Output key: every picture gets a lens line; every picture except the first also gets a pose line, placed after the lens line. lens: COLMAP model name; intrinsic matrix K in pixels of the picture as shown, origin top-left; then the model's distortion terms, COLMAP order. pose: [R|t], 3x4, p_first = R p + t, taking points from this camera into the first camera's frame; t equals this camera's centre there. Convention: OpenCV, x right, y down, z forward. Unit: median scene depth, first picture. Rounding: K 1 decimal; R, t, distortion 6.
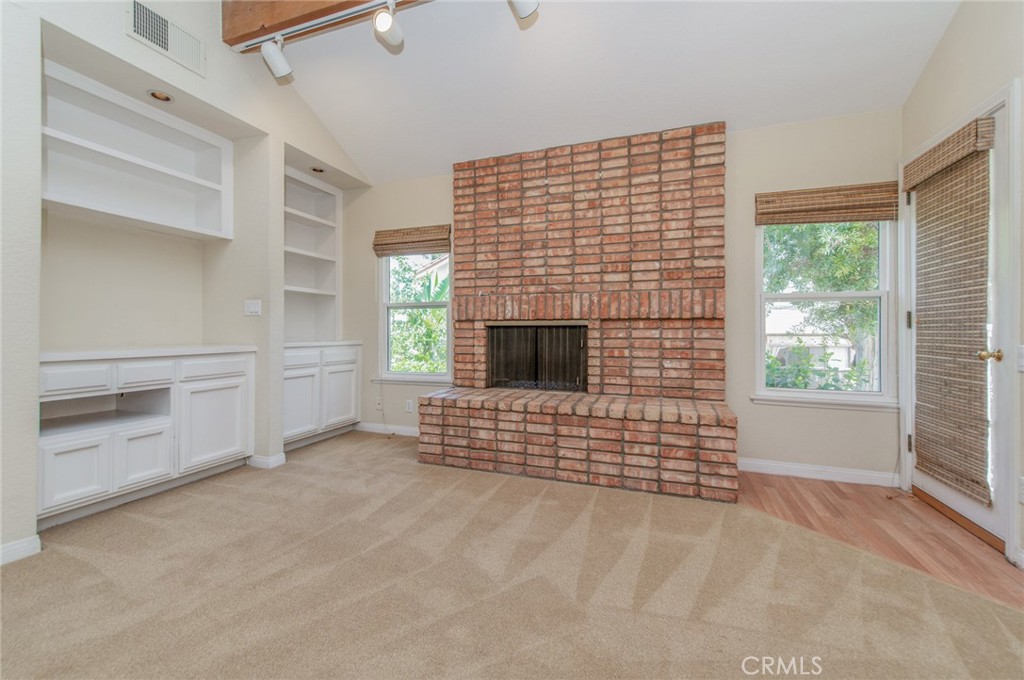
lens RADIAL K [[402.2, 0, 511.6], [0, 402.2, 334.2], [0, 0, 1]] dist [0.007469, -0.000238]
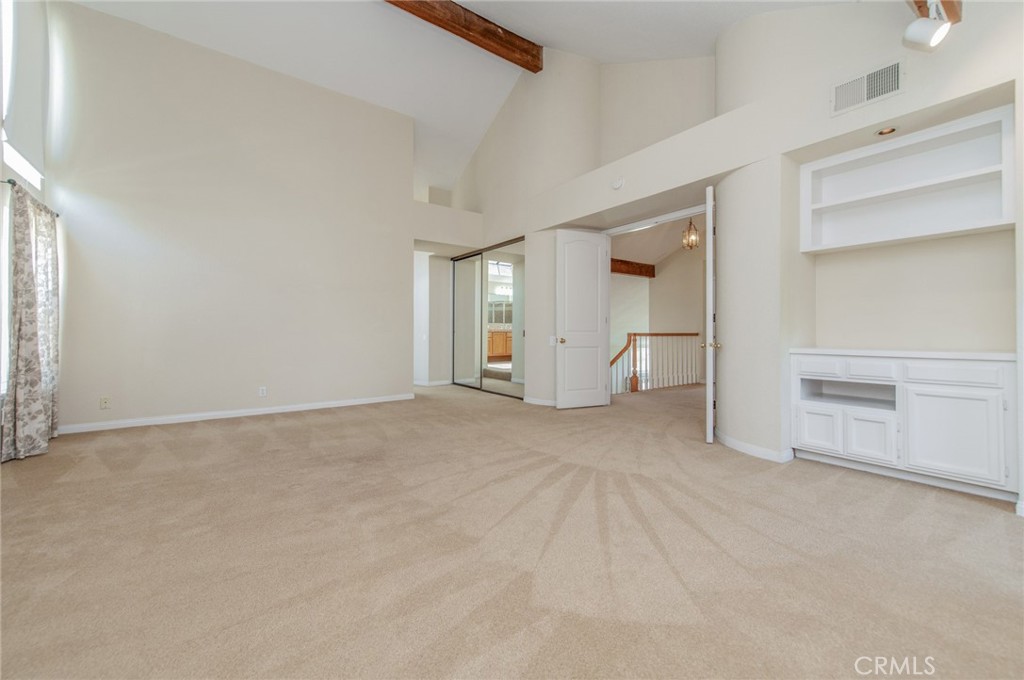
lens RADIAL K [[402.2, 0, 511.3], [0, 402.2, 336.3], [0, 0, 1]] dist [0.007469, -0.000238]
pose [[-0.576271, 0.001268, -0.817257, 0.678062], [-0.003007, 0.999989, 0.003672, -0.003346], [0.817253, 0.004573, -0.576261, 0.787503]]
